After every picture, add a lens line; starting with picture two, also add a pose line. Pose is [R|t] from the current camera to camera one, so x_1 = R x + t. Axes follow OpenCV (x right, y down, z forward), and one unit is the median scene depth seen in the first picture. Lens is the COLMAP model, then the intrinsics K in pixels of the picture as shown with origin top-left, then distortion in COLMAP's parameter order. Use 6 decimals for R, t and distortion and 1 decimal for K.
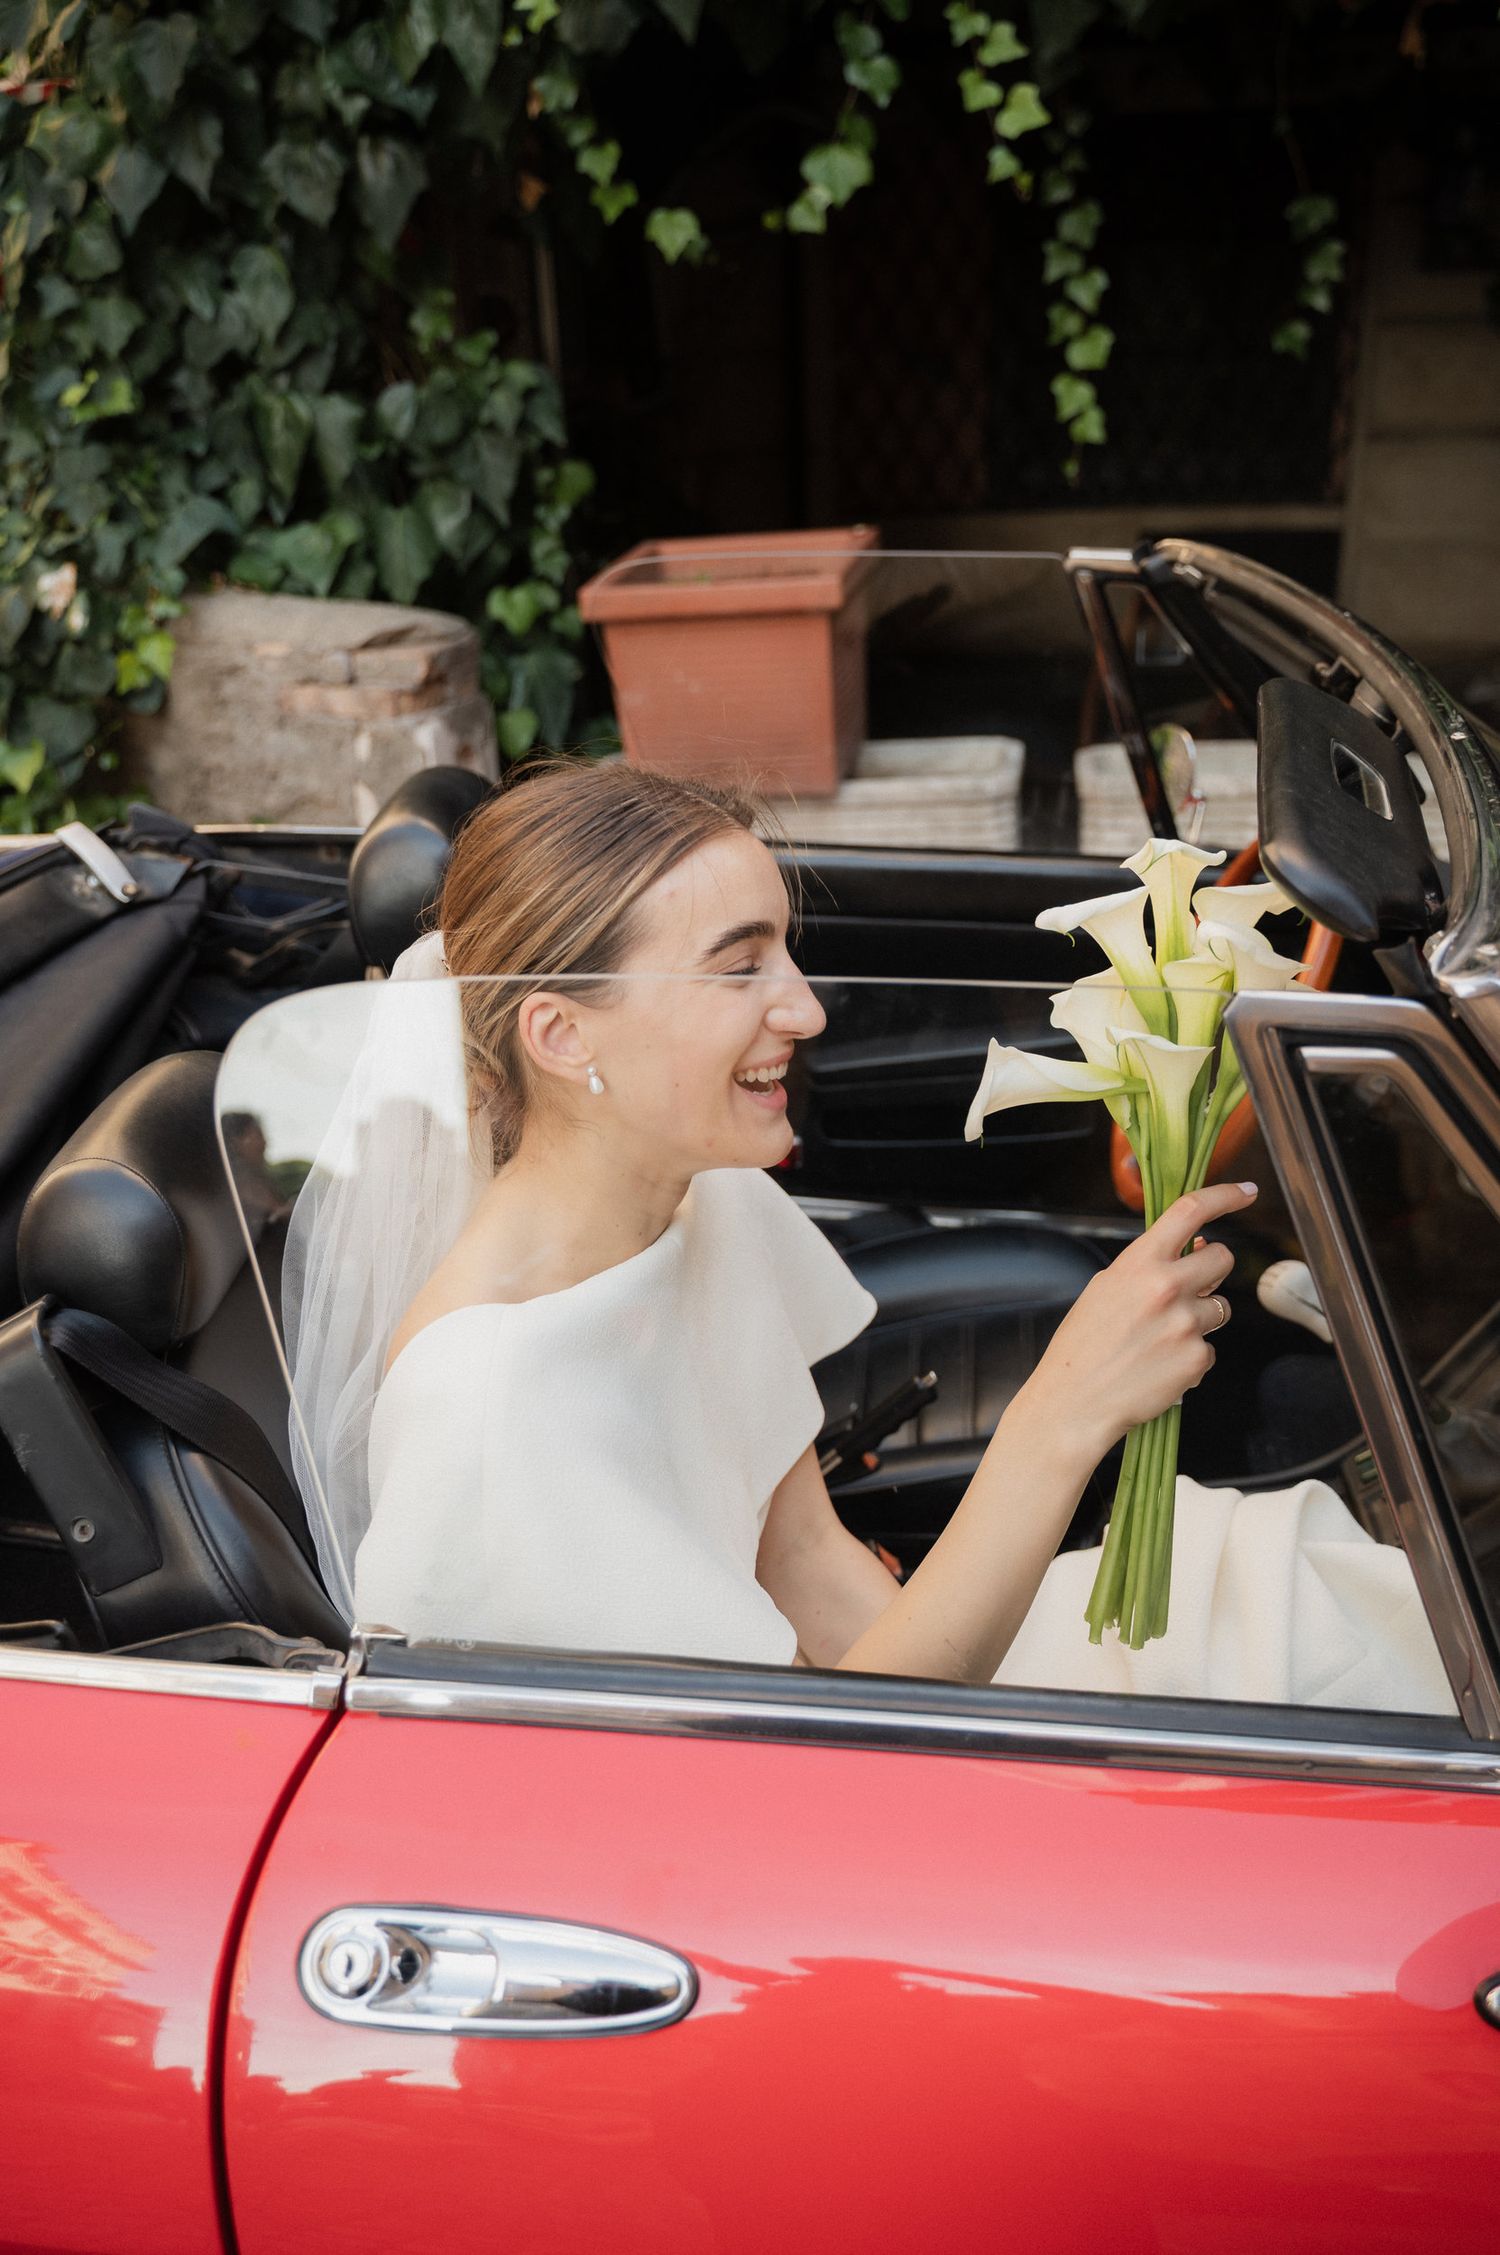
lens RADIAL K [[1630.8, 0, 750.2], [0, 1630.8, 1129.0], [0, 0, 1]] dist [-0.013666, -0.000731]
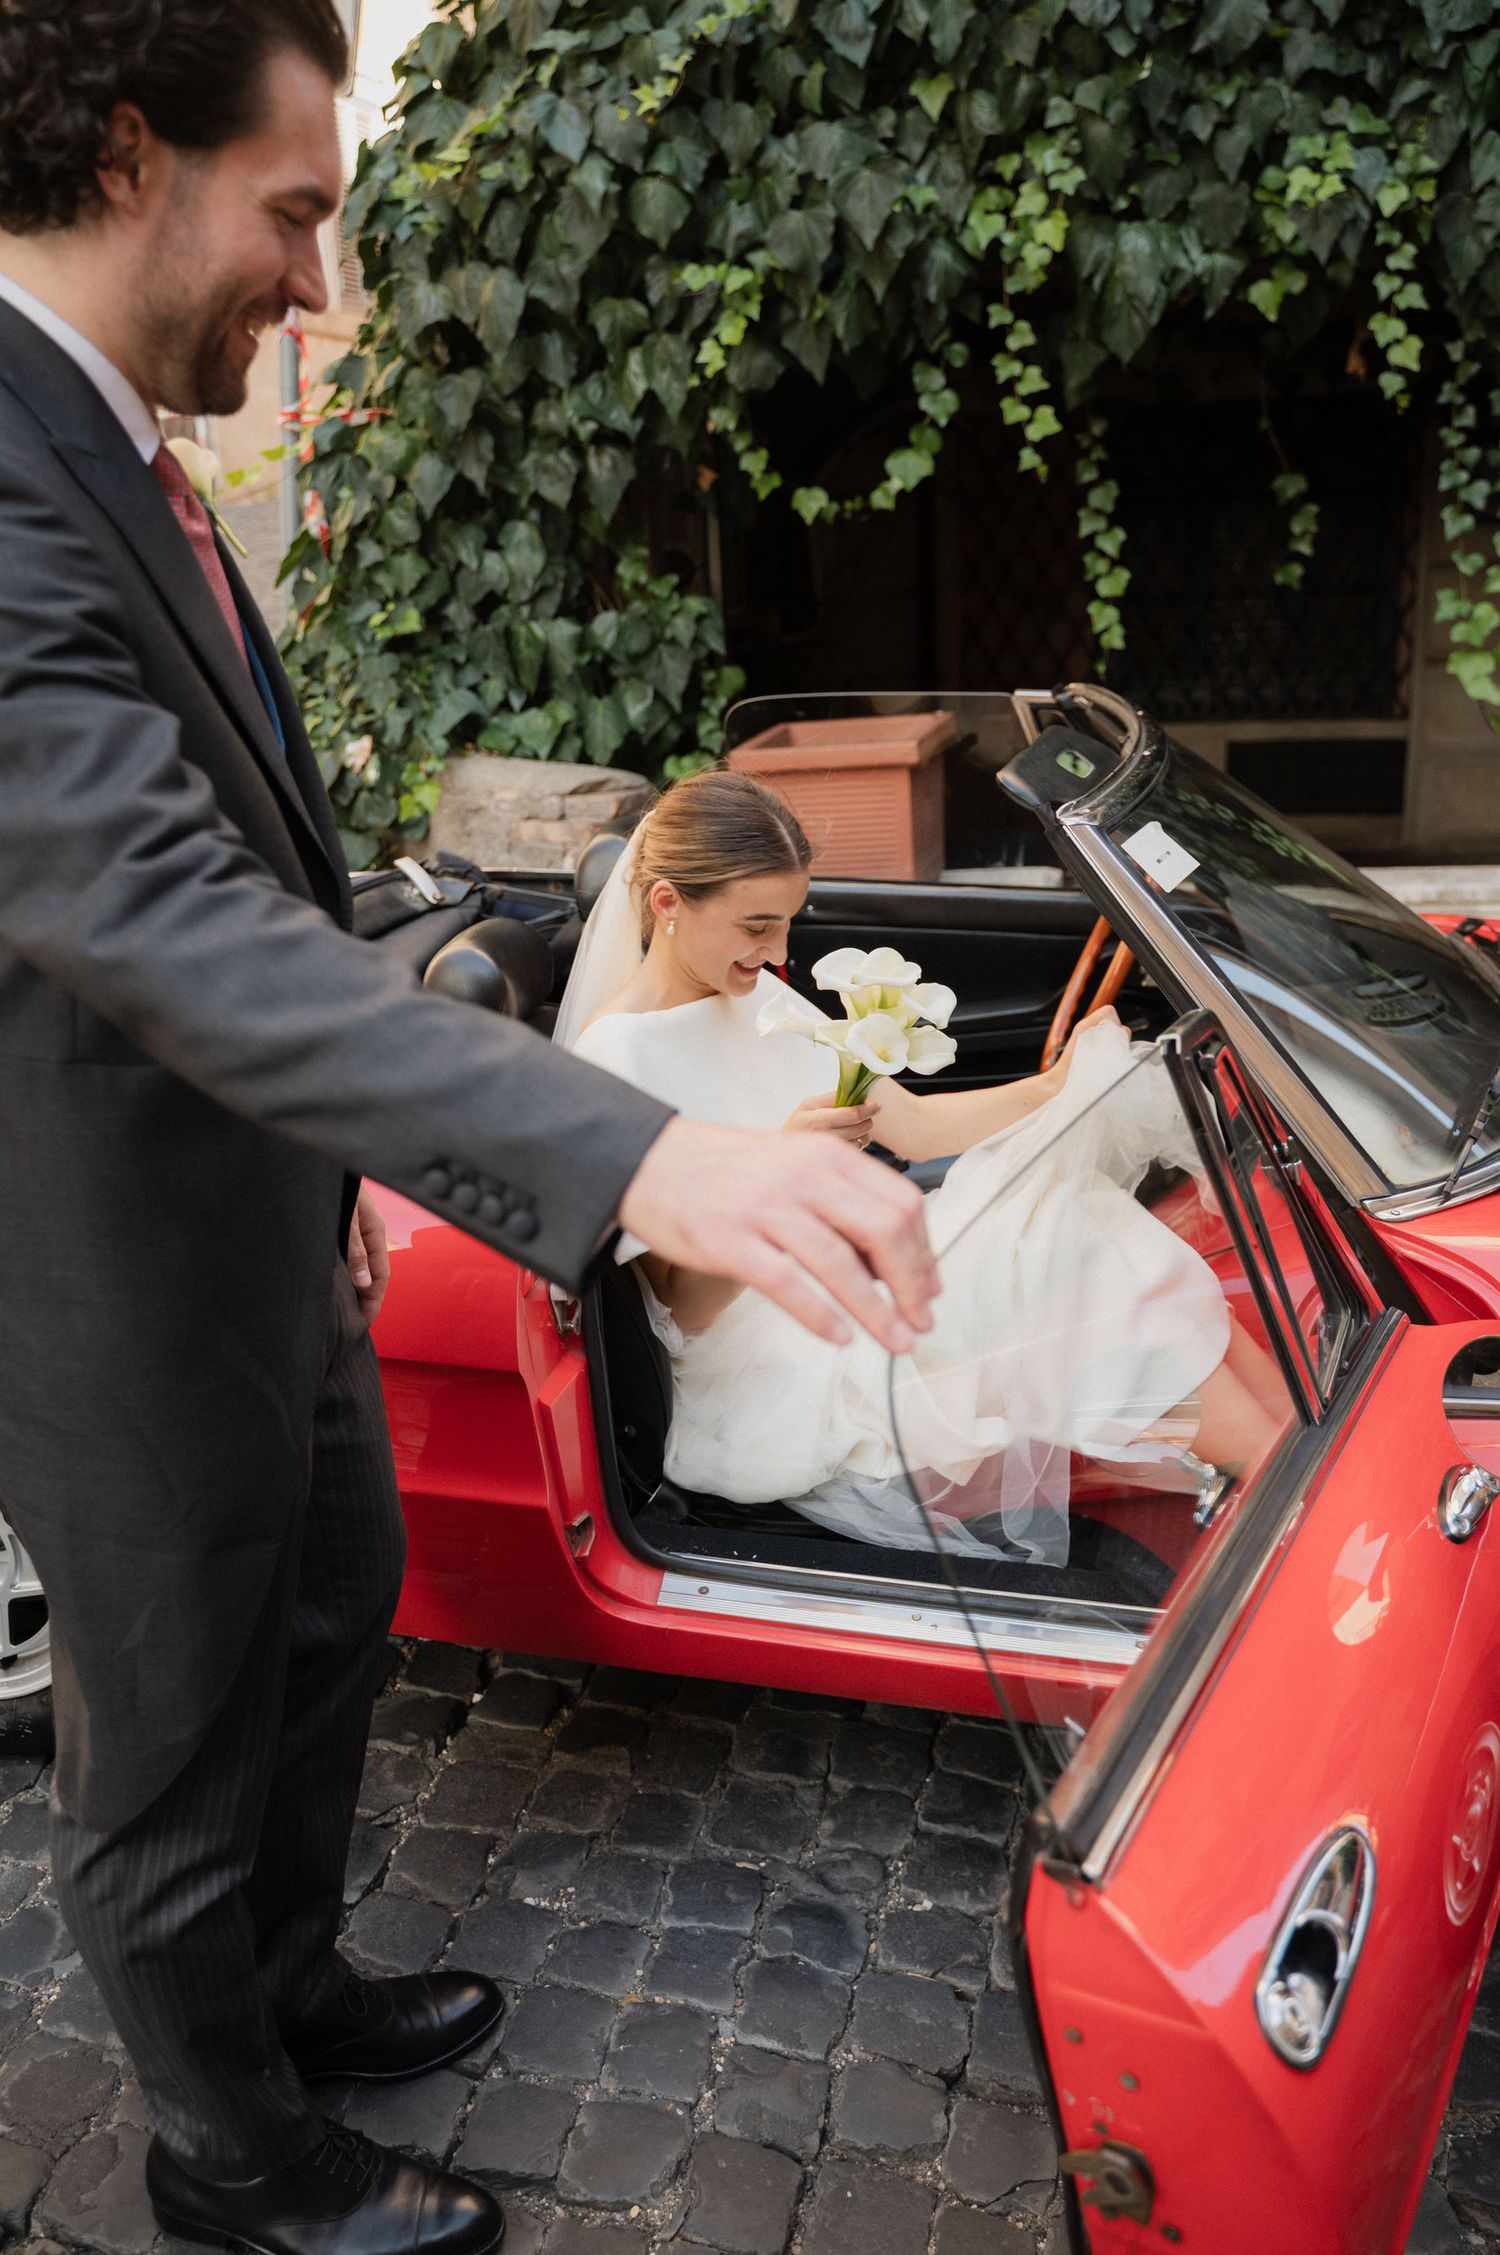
lens RADIAL K [[1630.8, 0, 750.2], [0, 1630.8, 1129.0], [0, 0, 1]] dist [-0.013666, -0.000731]
pose [[0.995047, 0.023056, -0.096696, 0.051595], [-0.035791, 0.990589, -0.132110, 0.160641], [0.092740, 0.134916, 0.986507, -0.305013]]
